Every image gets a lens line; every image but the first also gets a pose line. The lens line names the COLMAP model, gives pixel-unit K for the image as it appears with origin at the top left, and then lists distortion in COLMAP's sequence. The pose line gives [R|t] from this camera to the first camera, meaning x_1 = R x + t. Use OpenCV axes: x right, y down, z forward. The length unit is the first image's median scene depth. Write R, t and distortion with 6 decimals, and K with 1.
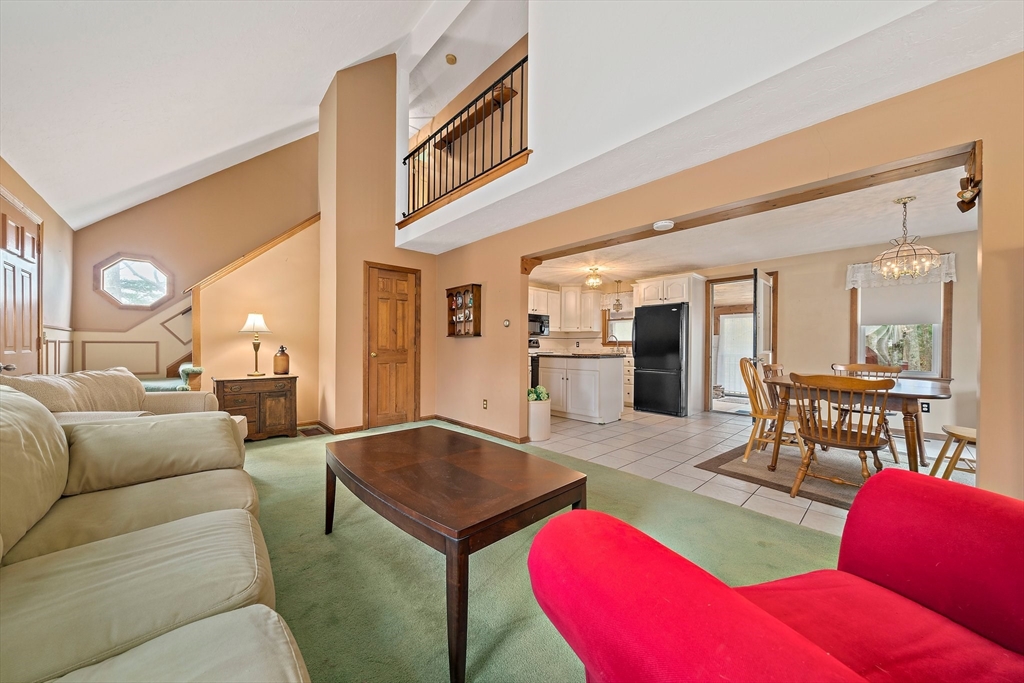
lens RADIAL K [[355.4, 0, 514.5], [0, 355.4, 347.8], [0, 0, 1]] dist [-0.001670, 0.000061]
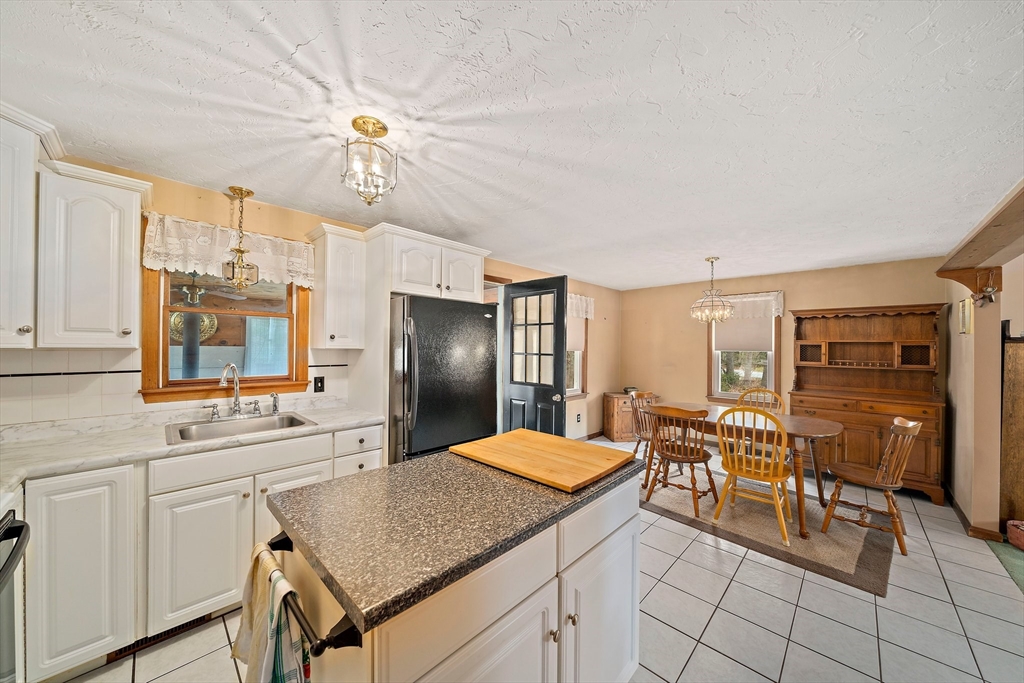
lens RADIAL K [[355.4, 0, 514.5], [0, 355.4, 347.8], [0, 0, 1]] dist [-0.001670, 0.000061]
pose [[-0.054278, -0.006032, 0.998508, -0.039851], [-0.003119, 0.999978, 0.005871, -0.050897], [-0.998521, -0.002796, -0.054296, 0.772069]]
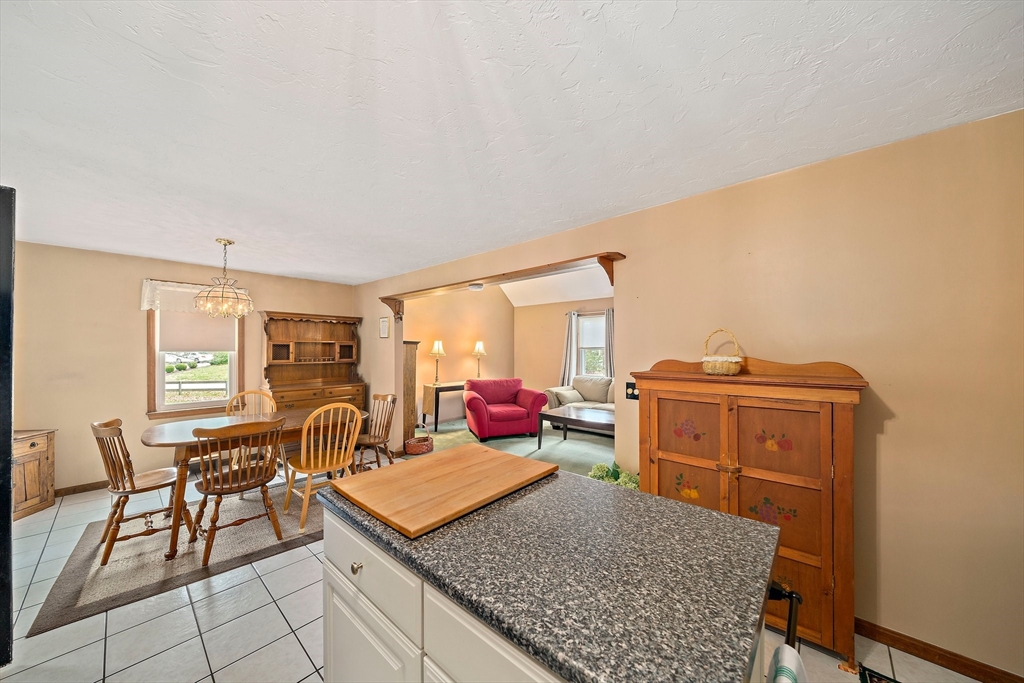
lens RADIAL K [[355.4, 0, 514.5], [0, 355.4, 347.8], [0, 0, 1]] dist [-0.001670, 0.000061]
pose [[-0.995869, -0.000366, -0.090801, 0.159363], [-0.000817, 0.999988, 0.004929, -0.051385], [0.090798, 0.004983, -0.995857, 0.925267]]
